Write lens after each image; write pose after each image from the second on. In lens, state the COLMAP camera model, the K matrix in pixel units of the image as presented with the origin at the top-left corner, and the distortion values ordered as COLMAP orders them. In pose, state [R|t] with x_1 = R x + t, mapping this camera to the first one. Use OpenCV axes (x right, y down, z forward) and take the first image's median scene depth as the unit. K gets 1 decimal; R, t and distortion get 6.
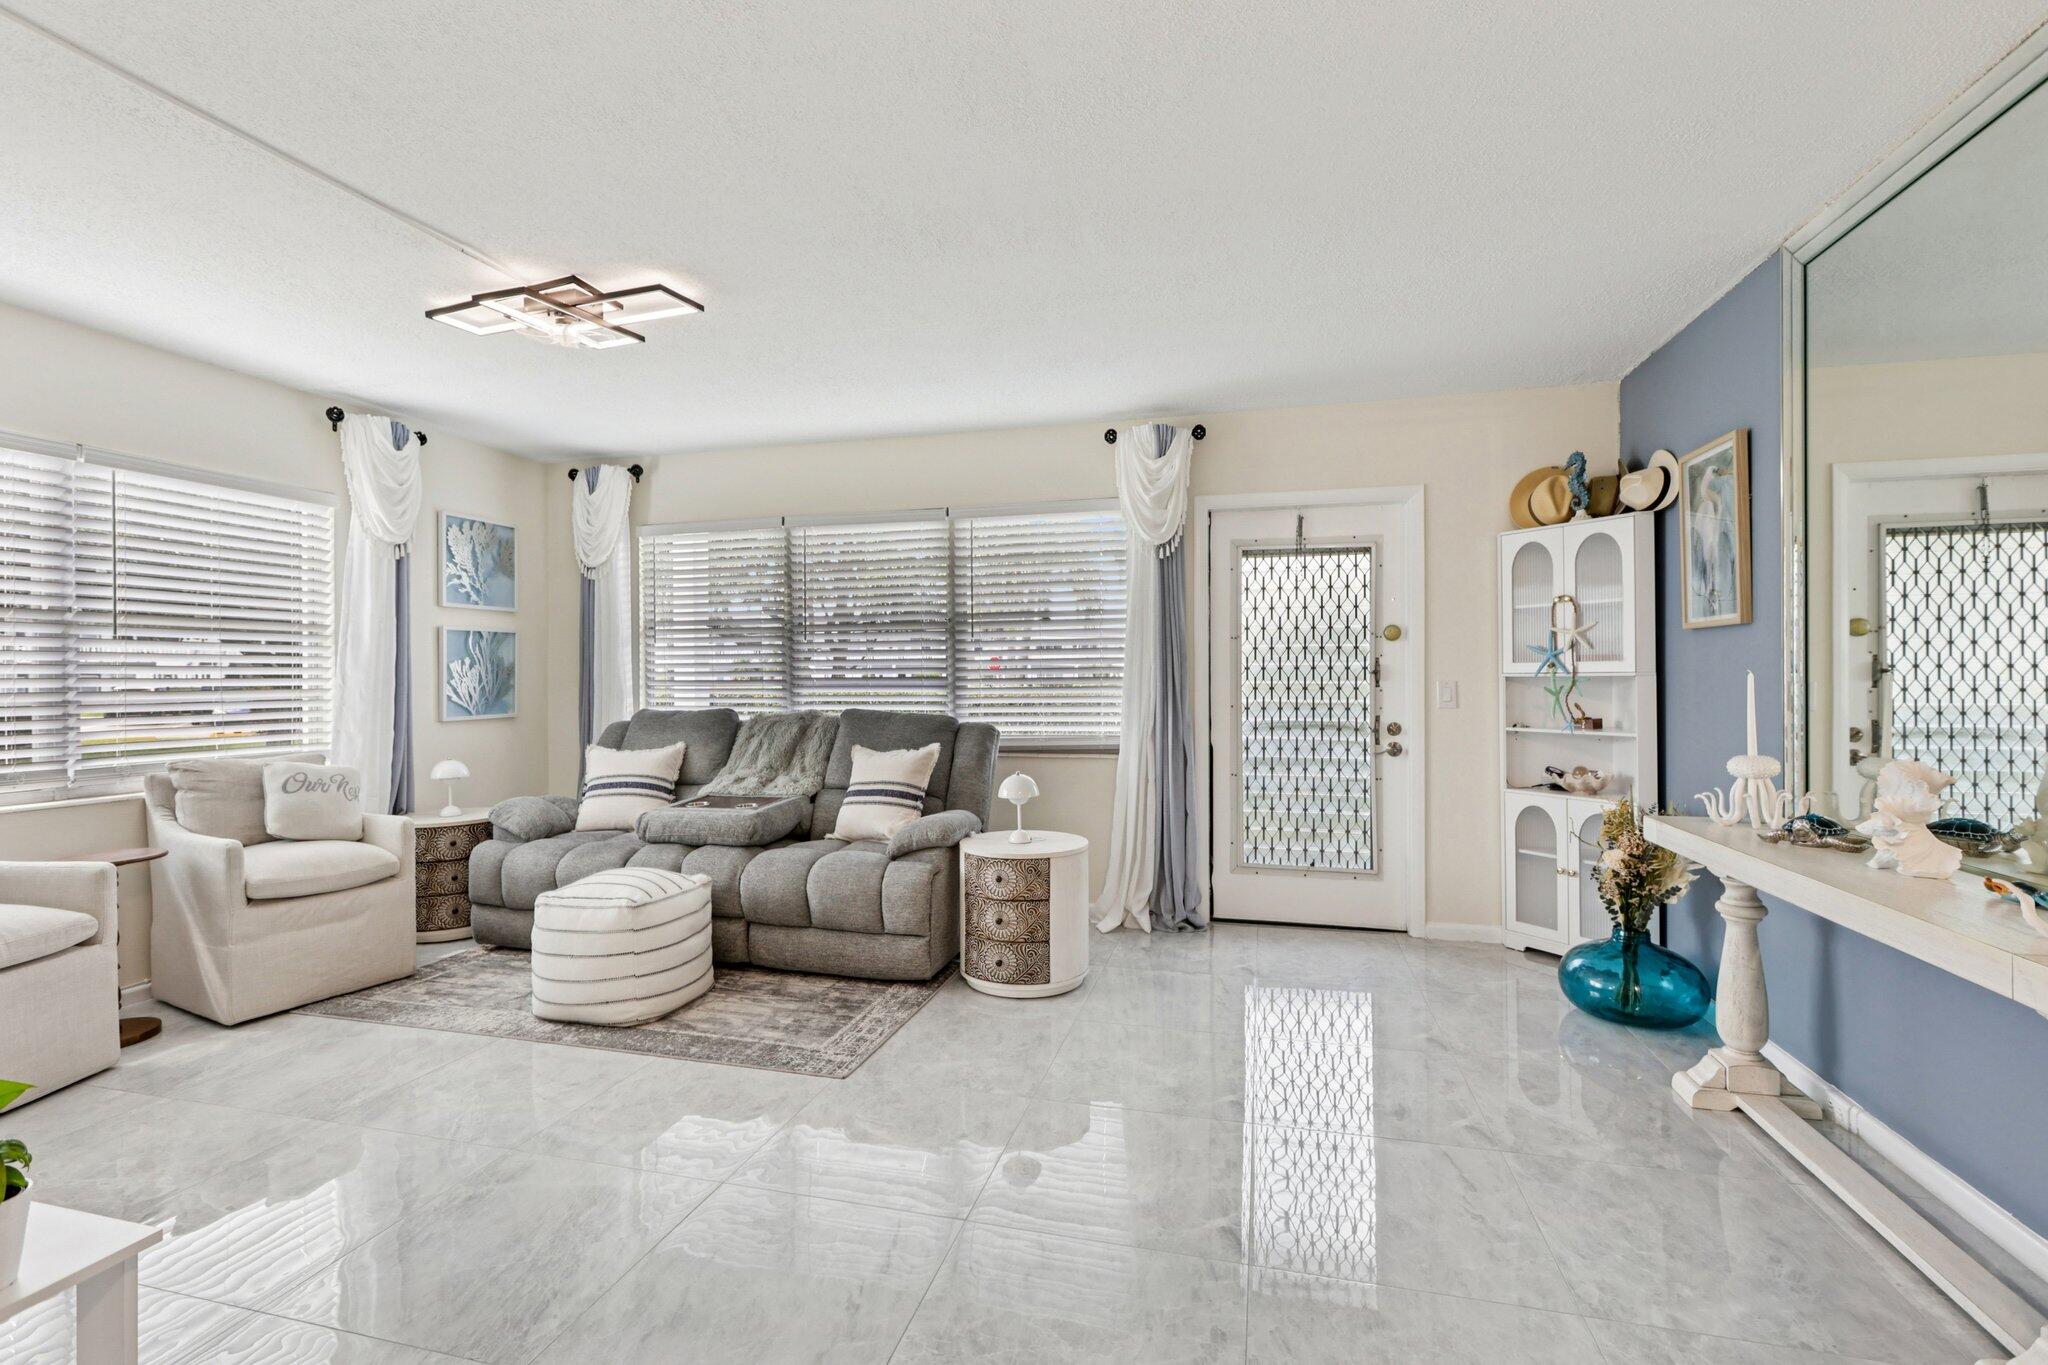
lens RADIAL K [[912.9, 0, 1028.2], [0, 912.9, 684.0], [0, 0, 1]] dist [-0.000198, 0.000759]
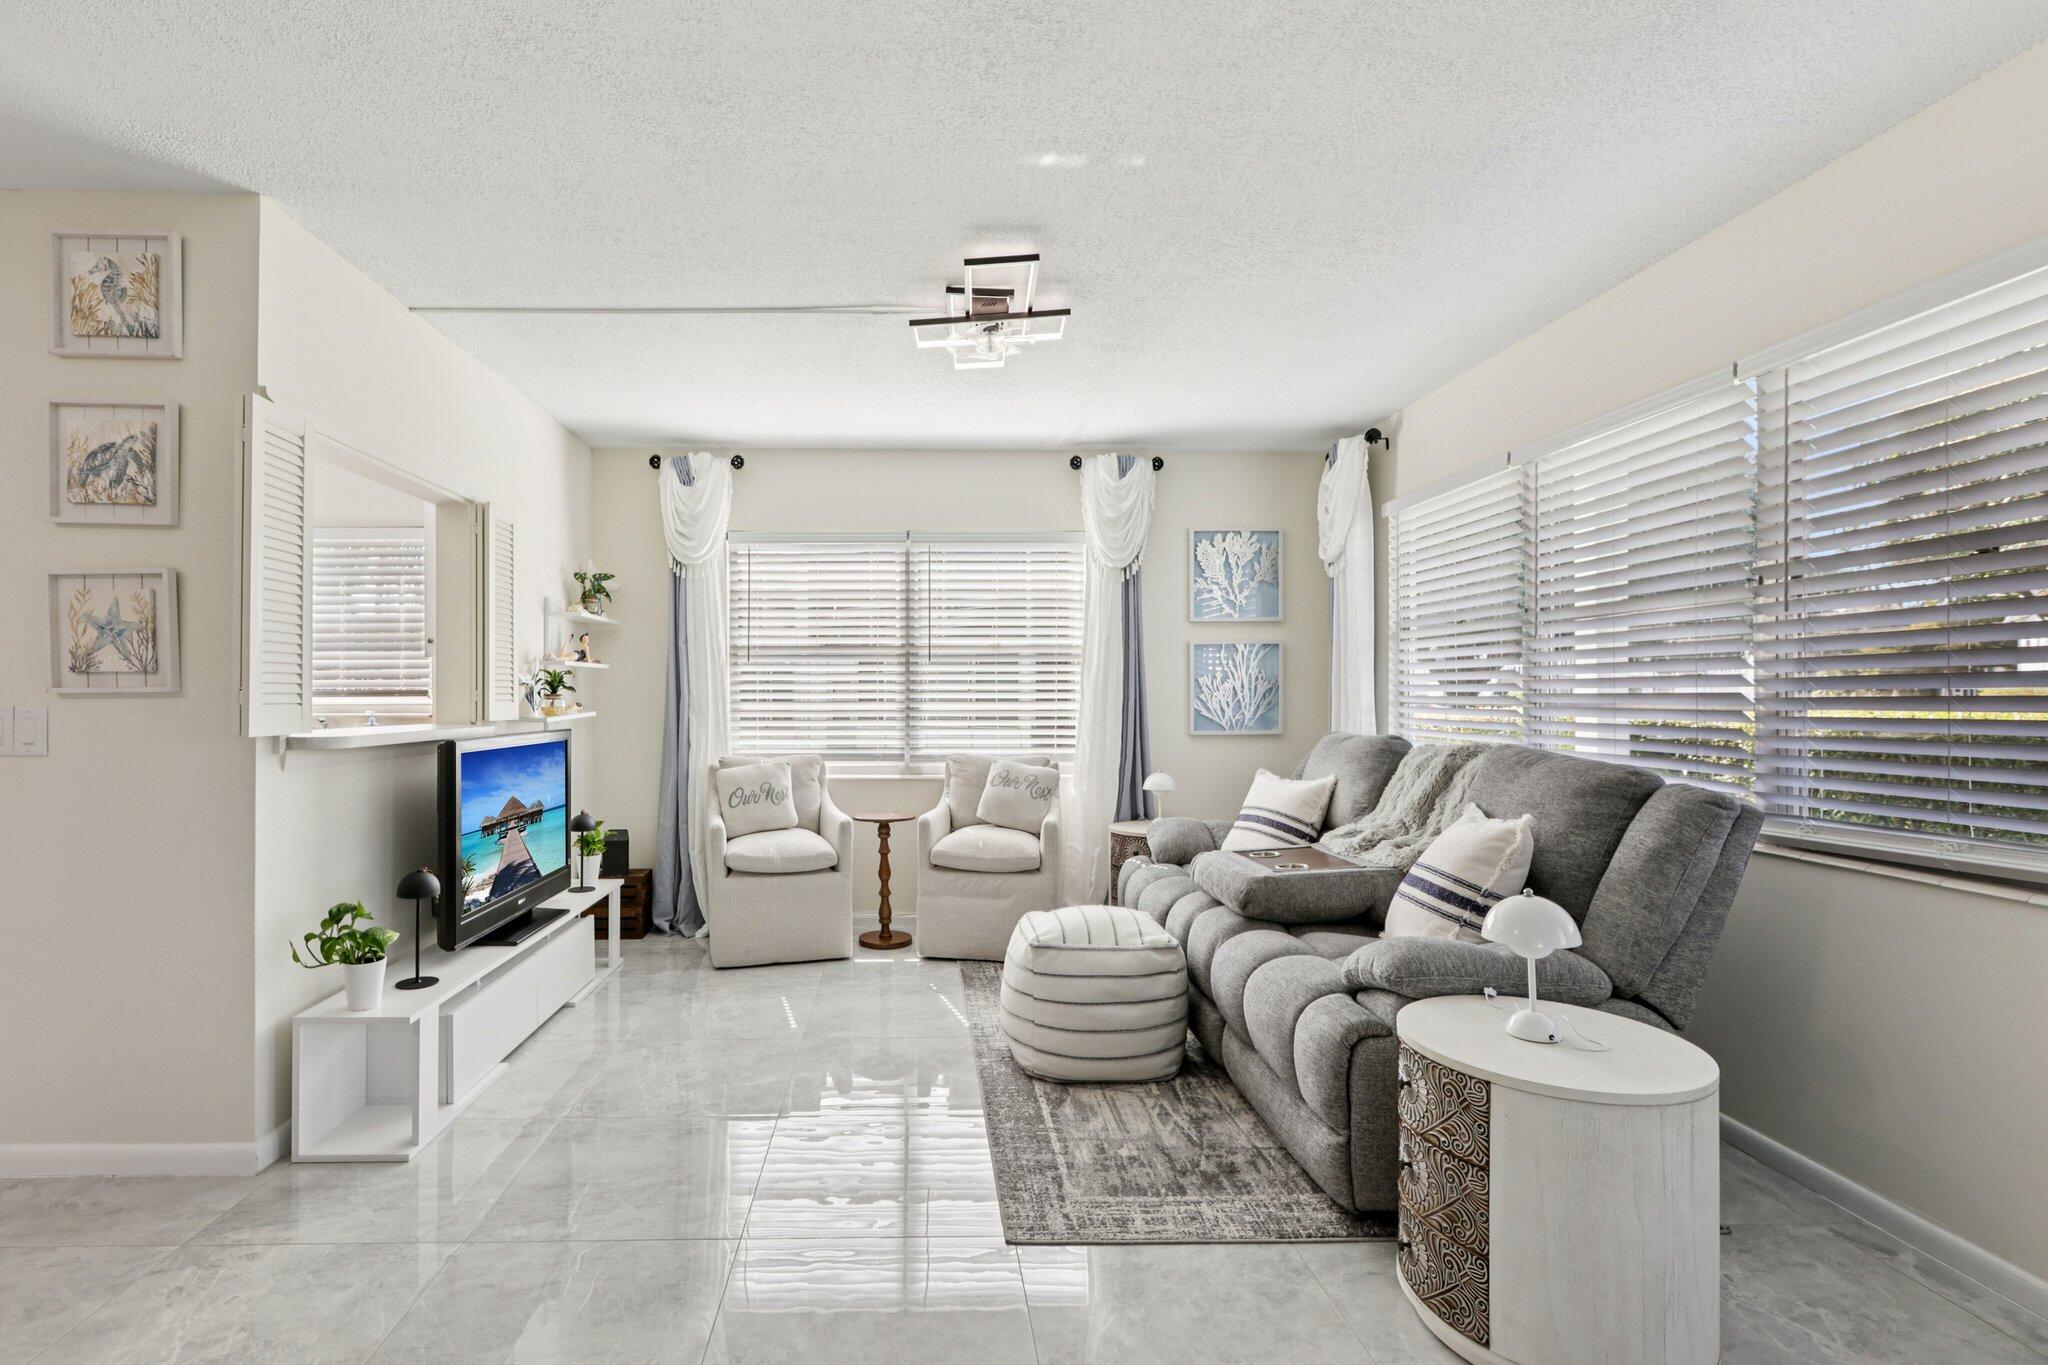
lens RADIAL K [[956.1, 0, 929.1], [0, 956.1, 693.1], [0, 0, 1]] dist [0.002312, 0.000753]
pose [[0.269228, 0.003797, -0.963069, 0.367668], [-0.007217, 0.999972, 0.001925, -0.006579], [0.963049, 0.006432, 0.269248, 0.518991]]
